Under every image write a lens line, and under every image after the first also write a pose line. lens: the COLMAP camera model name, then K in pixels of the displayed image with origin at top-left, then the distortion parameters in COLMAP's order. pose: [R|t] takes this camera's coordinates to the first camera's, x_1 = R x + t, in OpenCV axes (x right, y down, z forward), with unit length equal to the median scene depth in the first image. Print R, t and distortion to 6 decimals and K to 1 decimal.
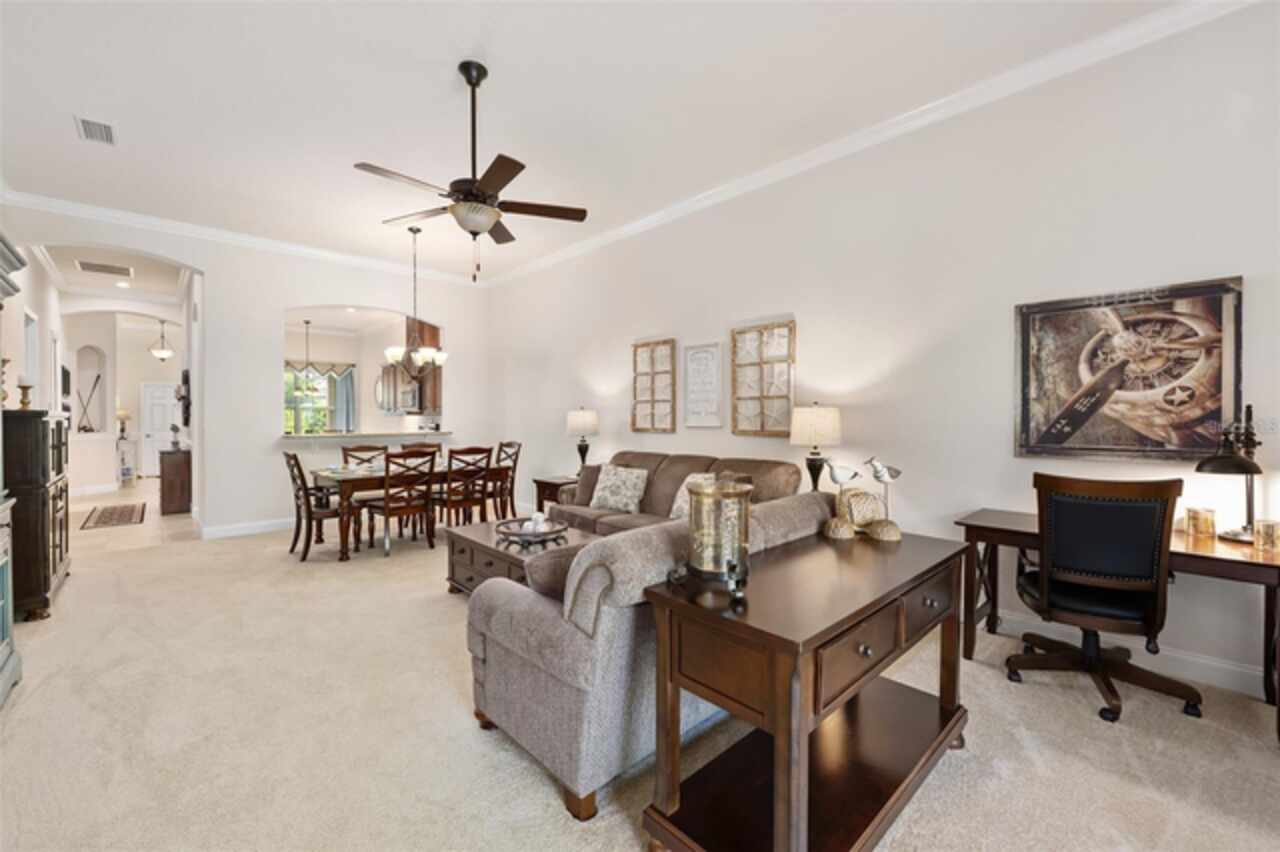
lens RADIAL K [[523.3, 0, 640.9], [0, 523.3, 420.4], [0, 0, 1]] dist [-0.001731, -0.000359]
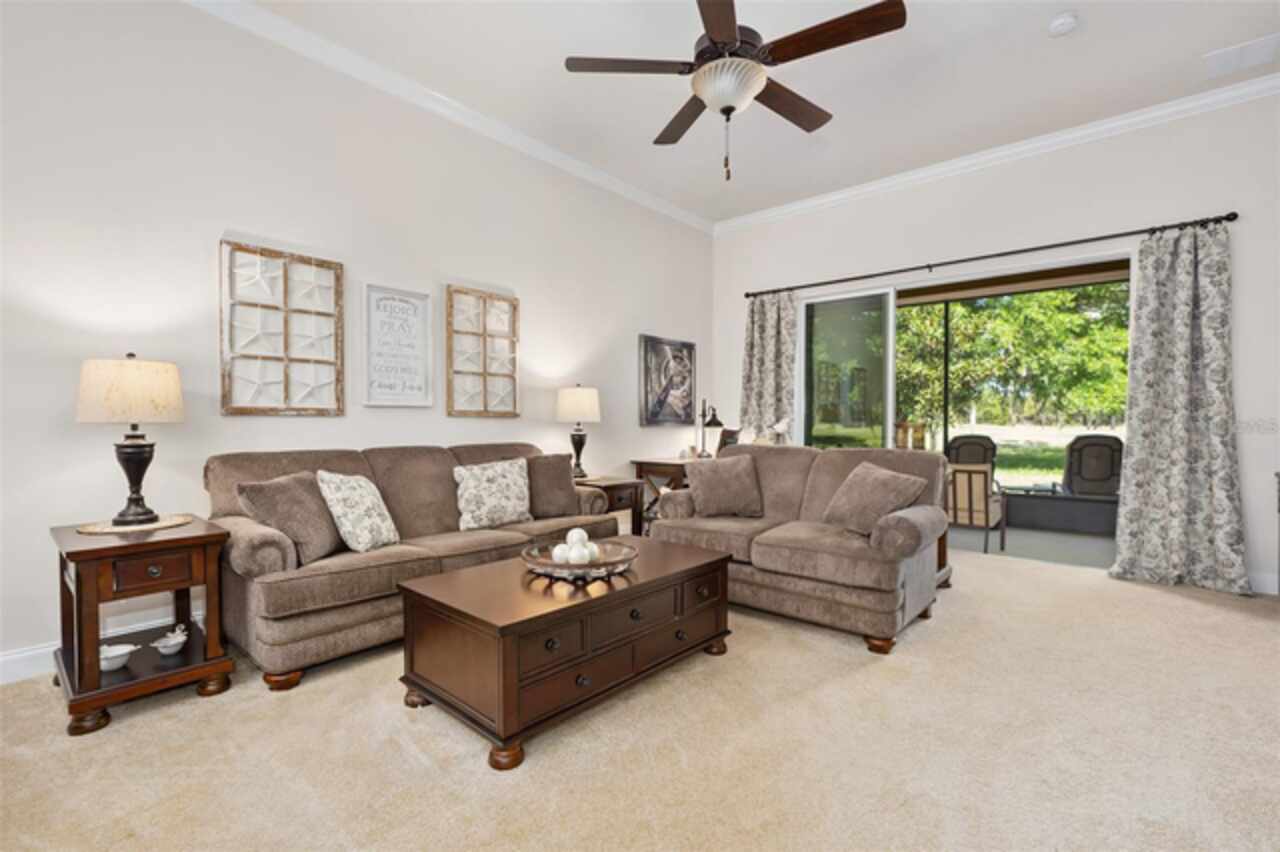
lens RADIAL K [[588.6, 0, 643.2], [0, 588.6, 425.0], [0, 0, 1]] dist [-0.002632, -0.000165]
pose [[-0.117219, -0.003127, 0.993101, -0.765666], [0.006772, 0.999969, 0.003948, 0.039435], [-0.993083, 0.007188, -0.117194, 0.828044]]
